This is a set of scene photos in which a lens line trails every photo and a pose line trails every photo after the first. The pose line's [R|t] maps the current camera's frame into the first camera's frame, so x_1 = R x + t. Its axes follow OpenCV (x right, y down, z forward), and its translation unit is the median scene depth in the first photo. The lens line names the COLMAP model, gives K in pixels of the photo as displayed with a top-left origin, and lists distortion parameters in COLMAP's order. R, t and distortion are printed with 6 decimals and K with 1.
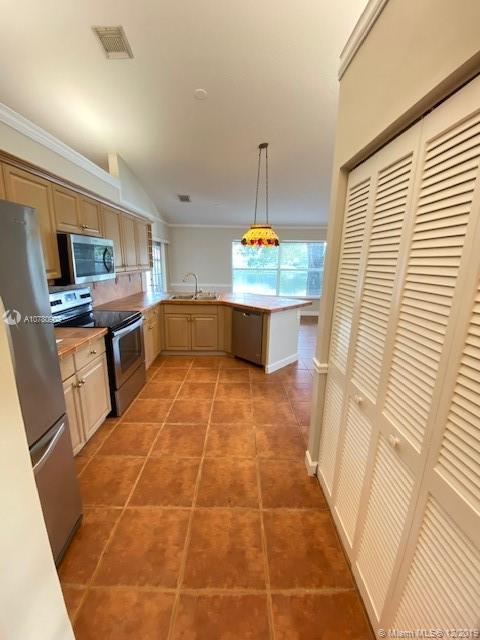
lens RADIAL K [[260.7, 0, 250.2], [0, 260.7, 322.2], [0, 0, 1]] dist [-0.003394, -0.009480]
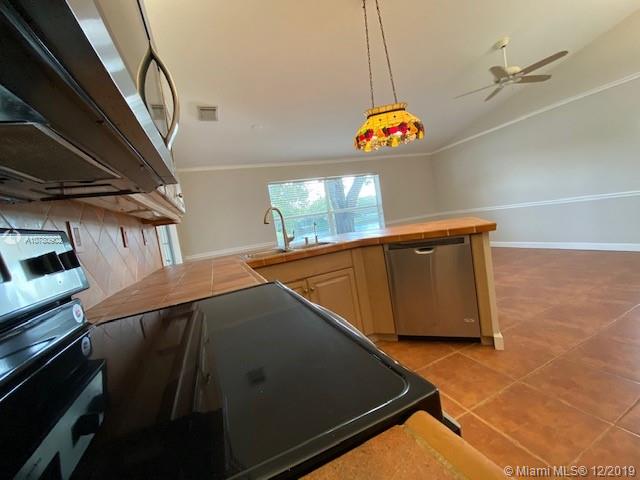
lens RADIAL K [[260.7, 0, 318.1], [0, 260.7, 238.0], [0, 0, 1]] dist [-0.003394, -0.009480]
pose [[0.924240, -0.190293, 0.331012, -0.507689], [0.252037, 0.955298, -0.154544, -0.031798], [-0.286806, 0.226263, 0.930885, 0.745841]]
